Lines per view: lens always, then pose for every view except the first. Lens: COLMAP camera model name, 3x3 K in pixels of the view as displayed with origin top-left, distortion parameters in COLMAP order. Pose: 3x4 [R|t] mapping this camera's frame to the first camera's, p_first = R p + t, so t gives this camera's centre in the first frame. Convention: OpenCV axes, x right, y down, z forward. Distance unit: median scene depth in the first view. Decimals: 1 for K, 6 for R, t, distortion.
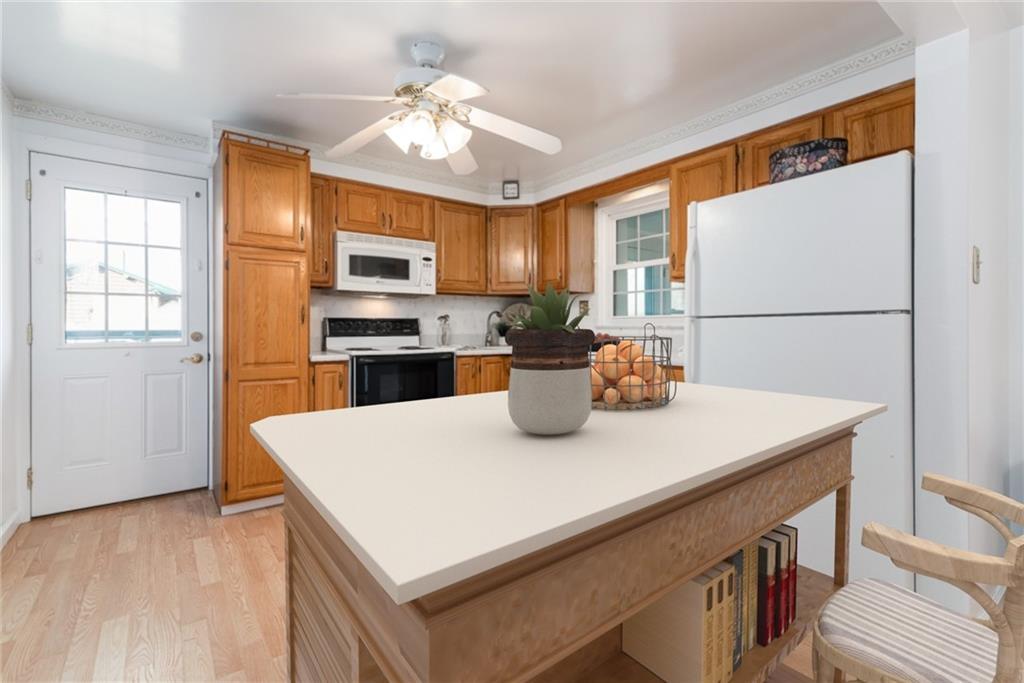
lens RADIAL K [[460.2, 0, 510.1], [0, 460.2, 331.9], [0, 0, 1]] dist [0.011521, 0.000374]
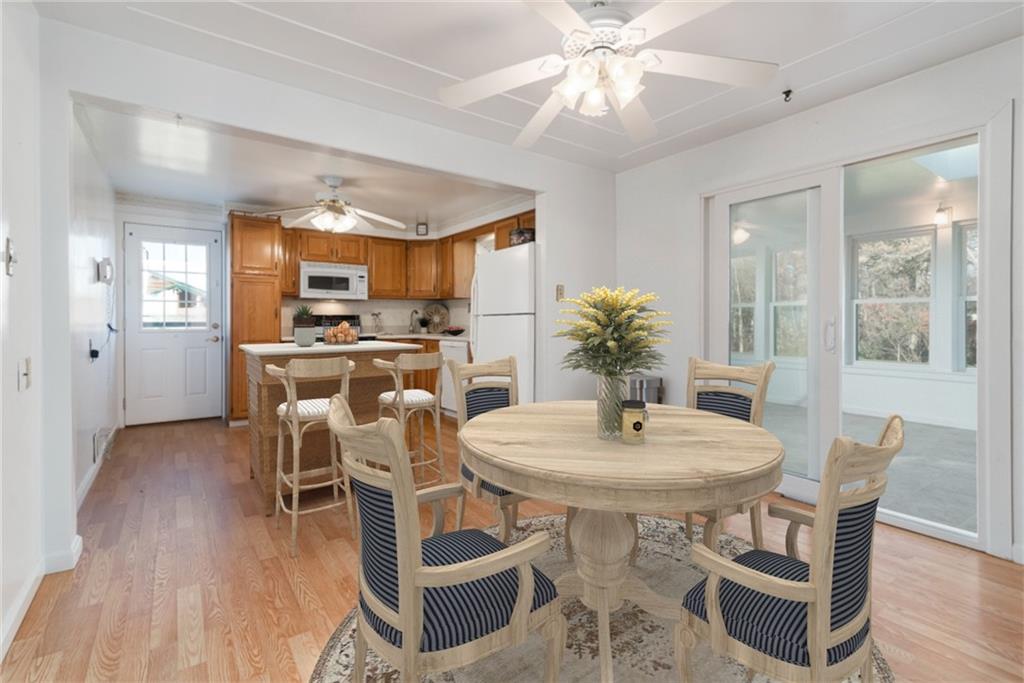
lens RADIAL K [[460.2, 0, 512.9], [0, 460.2, 326.5], [0, 0, 1]] dist [0.011521, 0.000374]
pose [[0.999815, 0.002013, -0.019138, 0.401962], [-0.001980, 0.999997, 0.001751, 0.006314], [0.019142, -0.001713, 0.999815, -0.607867]]
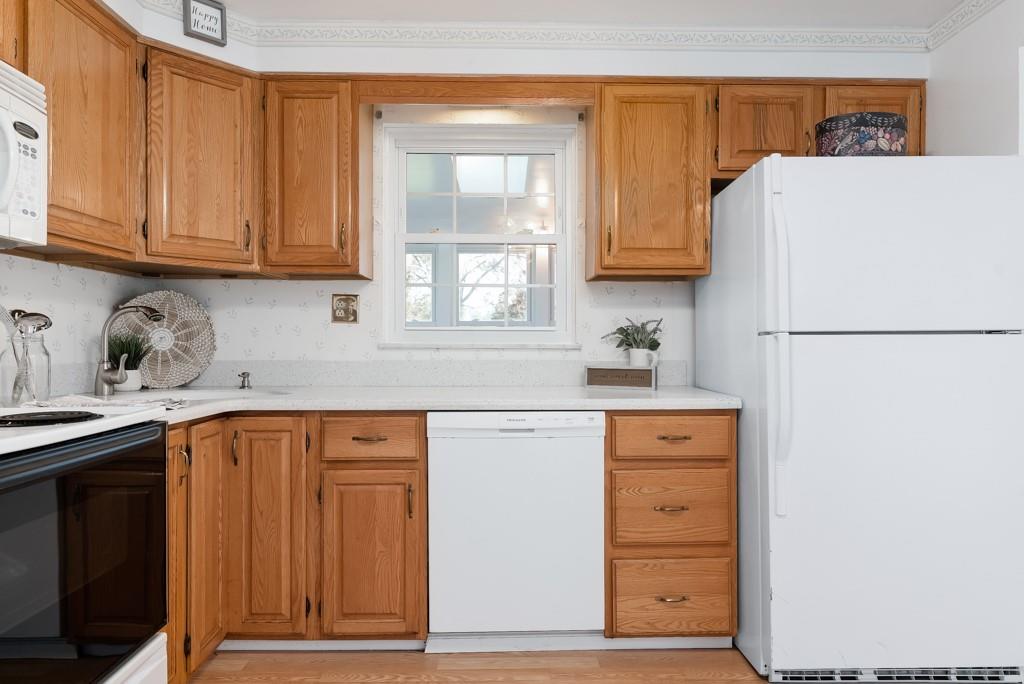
lens RADIAL K [[649.0, 0, 516.6], [0, 649.0, 340.4], [0, 0, 1]] dist [0.006797, 0.004070]
pose [[0.591603, 0.006251, 0.806205, -0.377998], [0.005180, 0.999920, -0.011554, -0.009035], [-0.806212, 0.011012, 0.591524, 0.522078]]
